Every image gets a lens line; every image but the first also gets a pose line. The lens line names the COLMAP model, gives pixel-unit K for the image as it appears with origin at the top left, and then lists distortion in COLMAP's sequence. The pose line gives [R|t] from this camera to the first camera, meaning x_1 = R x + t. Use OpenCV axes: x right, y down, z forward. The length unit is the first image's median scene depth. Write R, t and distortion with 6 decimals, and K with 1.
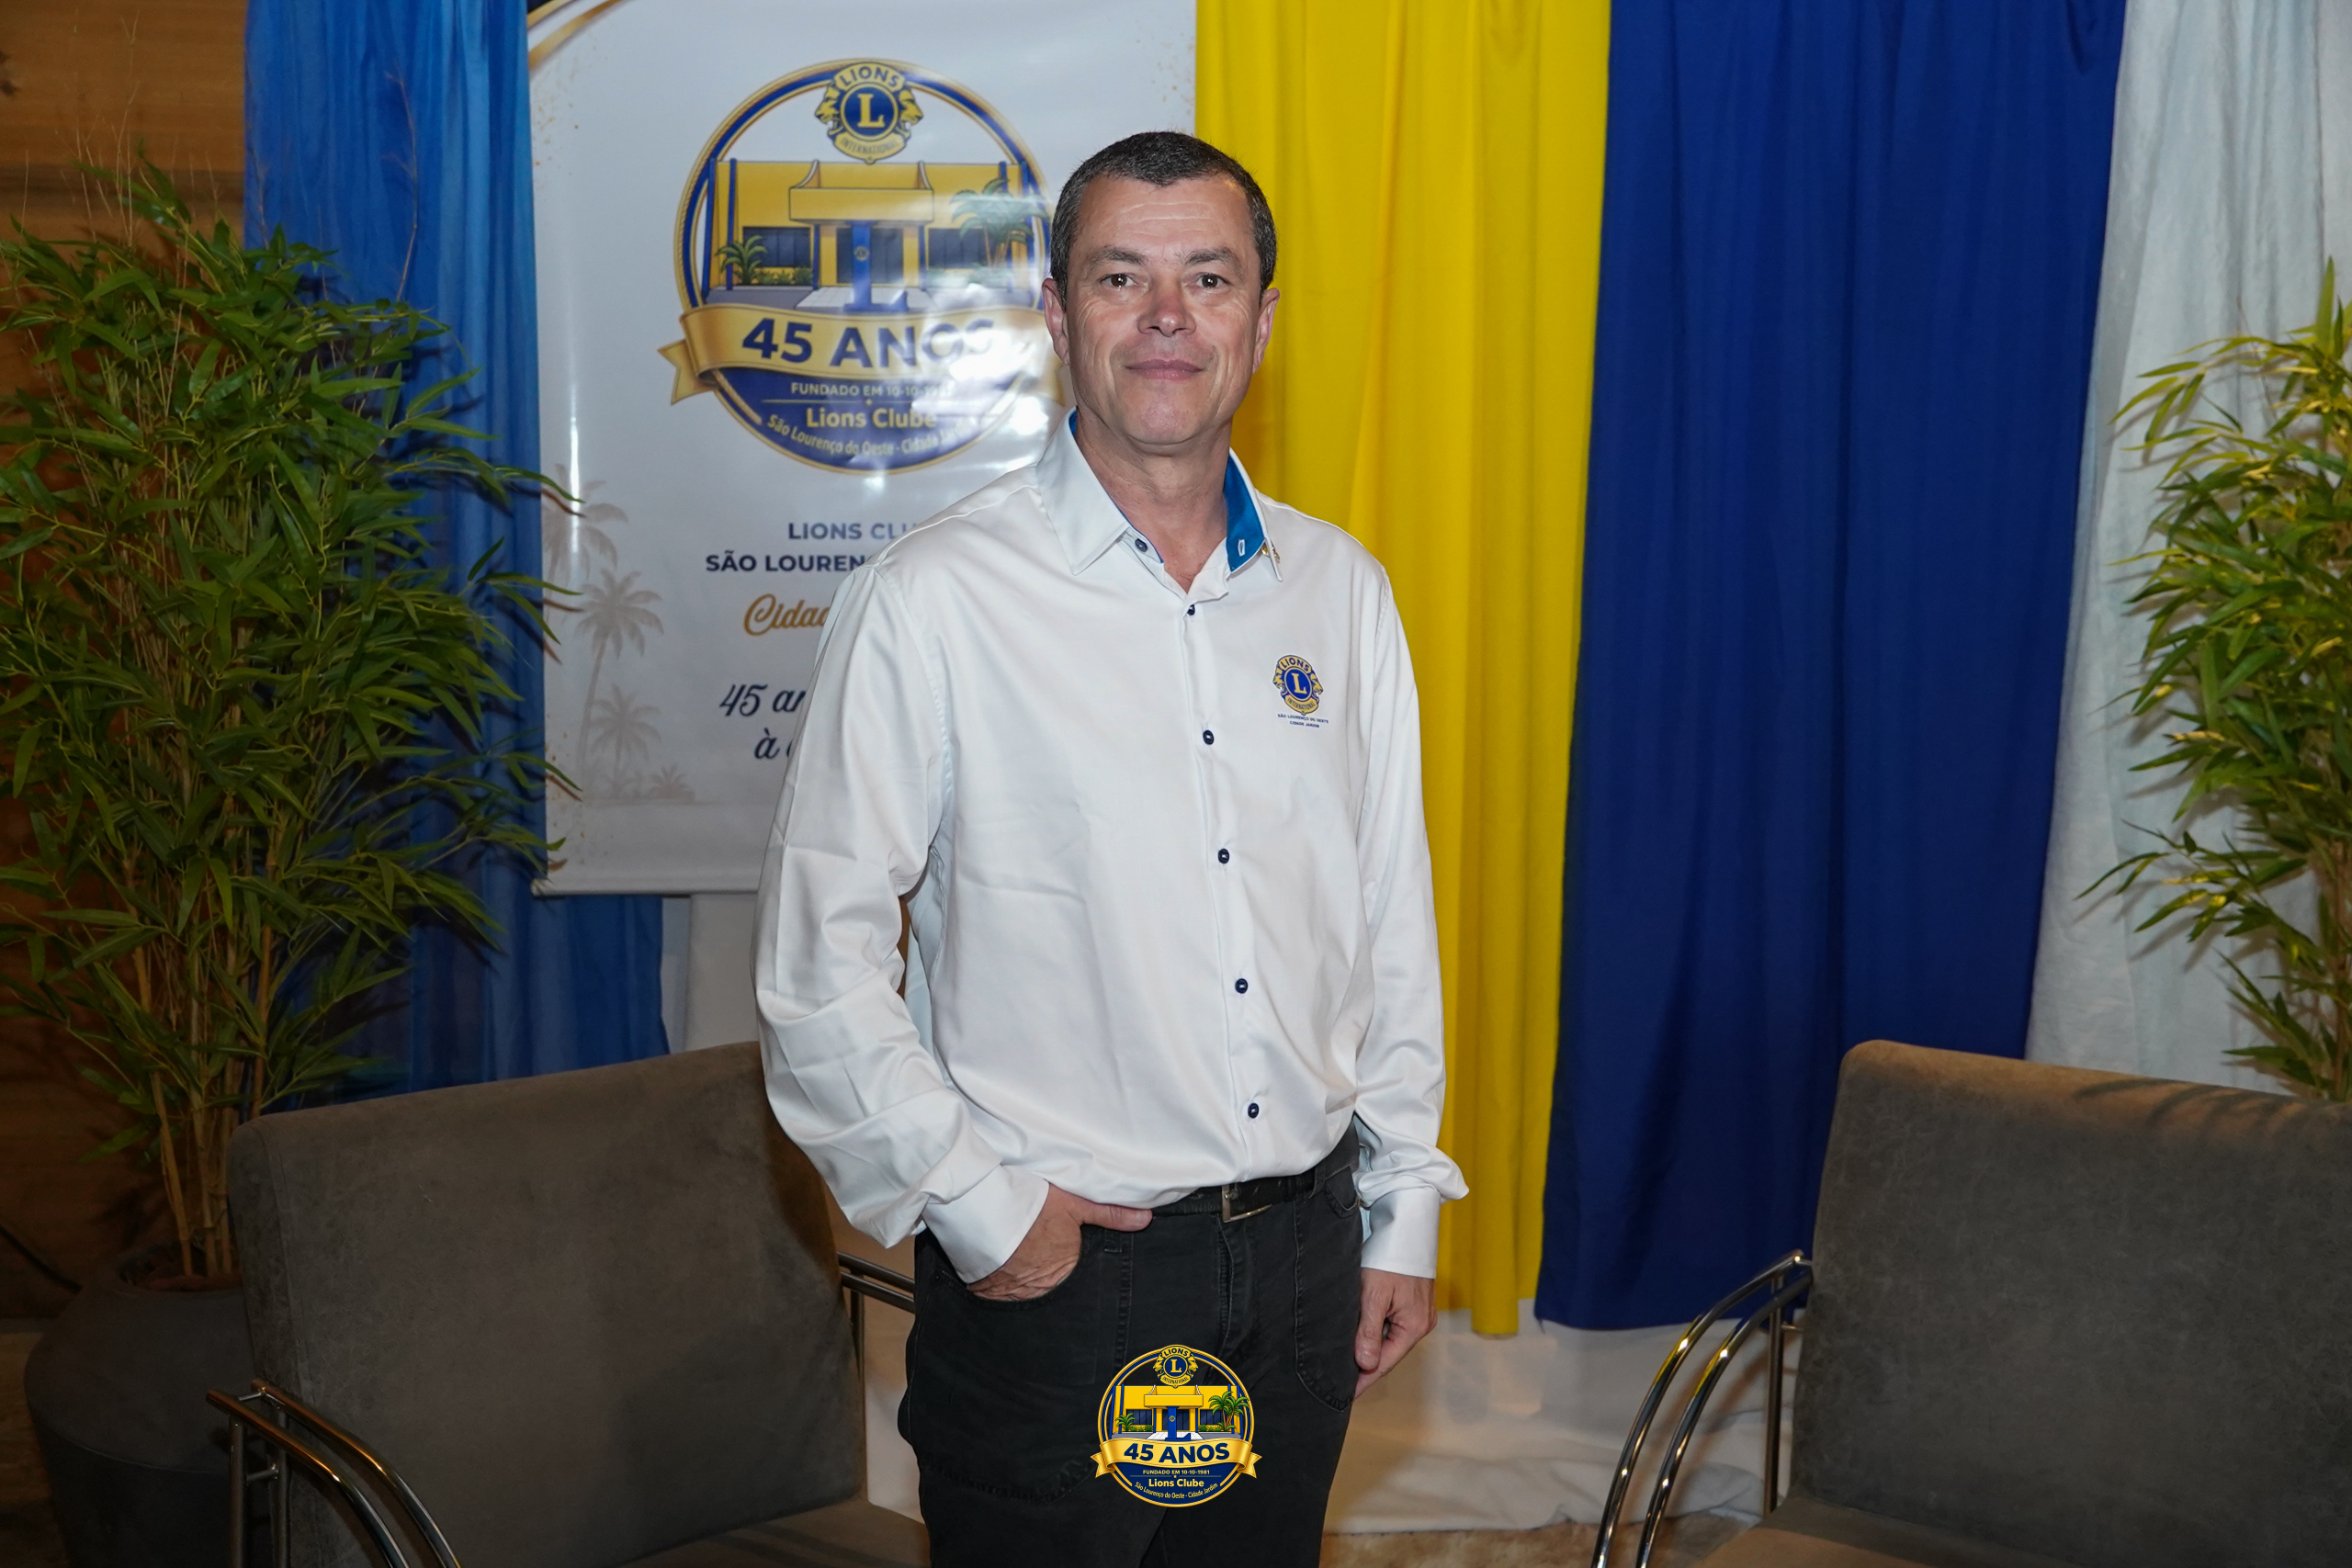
lens RADIAL K [[2421.8, 0, 1159.4], [0, 2421.8, 785.9], [0, 0, 1]] dist [-0.007421, 0.229904]
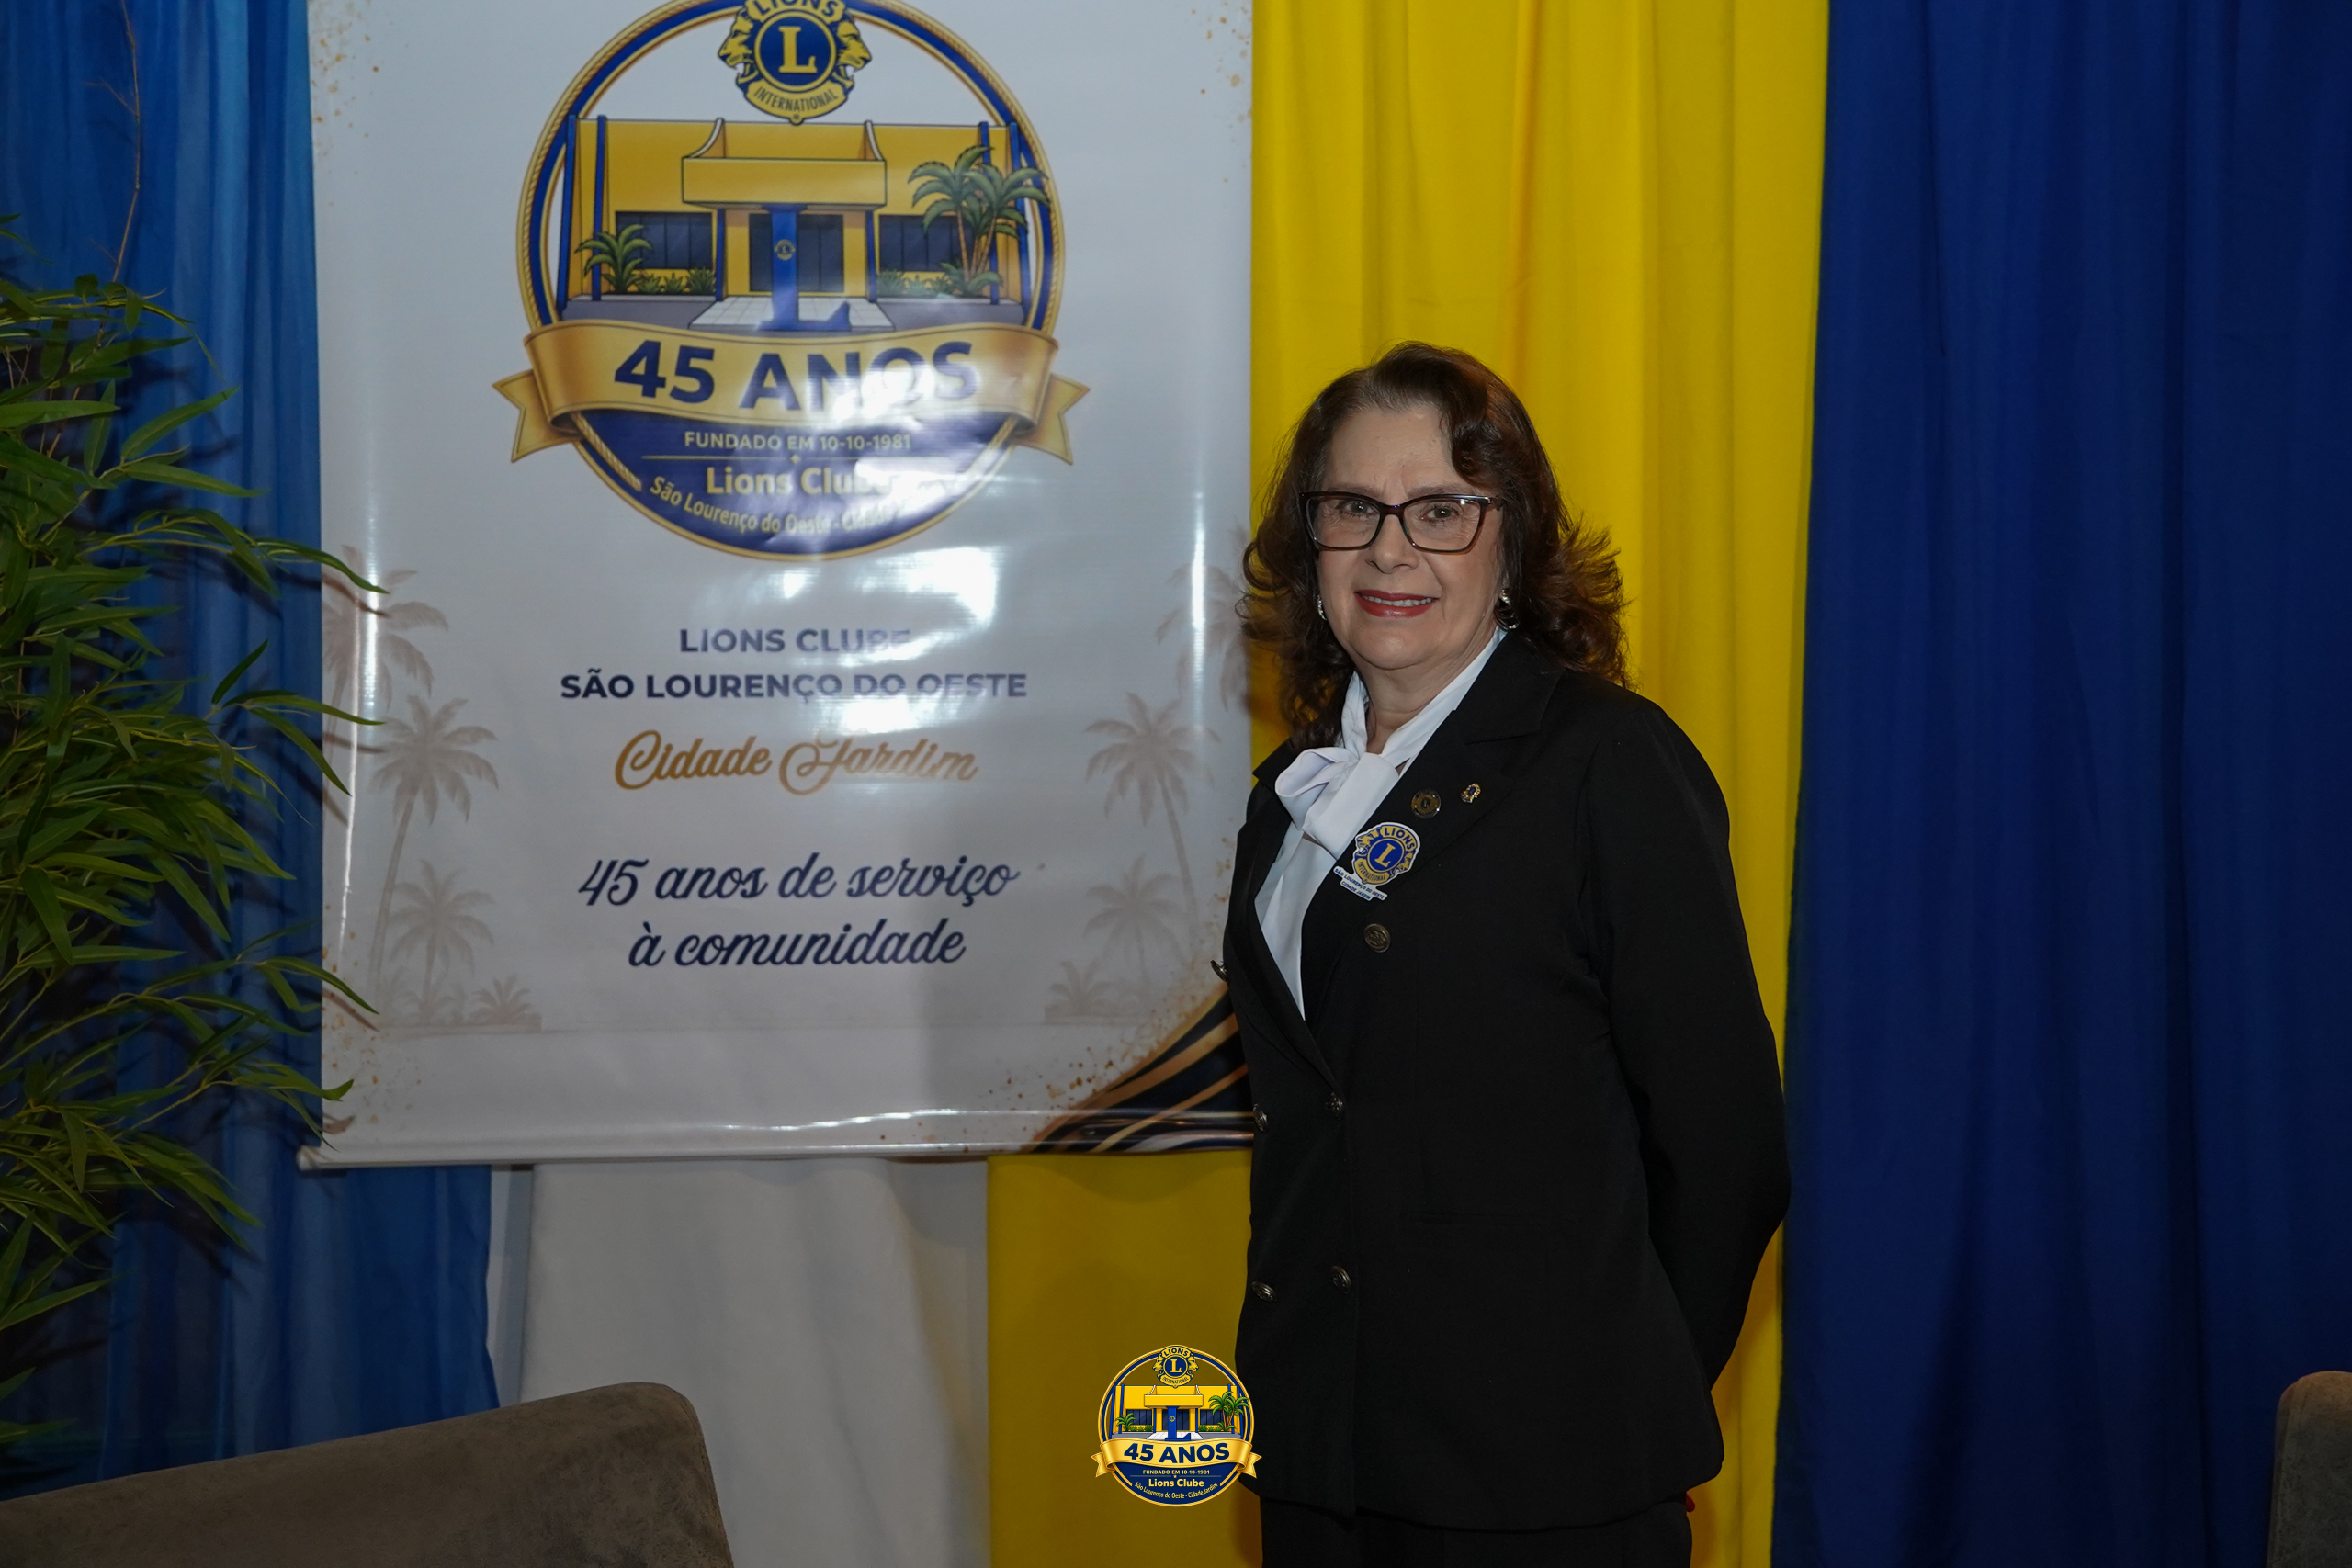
lens RADIAL K [[3024.8, 0, 1155.8], [0, 3024.8, 791.1], [0, 0, 1]] dist [0.100647, 0.322559]
pose [[0.999730, -0.006710, 0.022266, -0.035393], [0.008469, 0.996768, -0.079884, 0.009859], [-0.021658, 0.080051, 0.996555, 0.124514]]
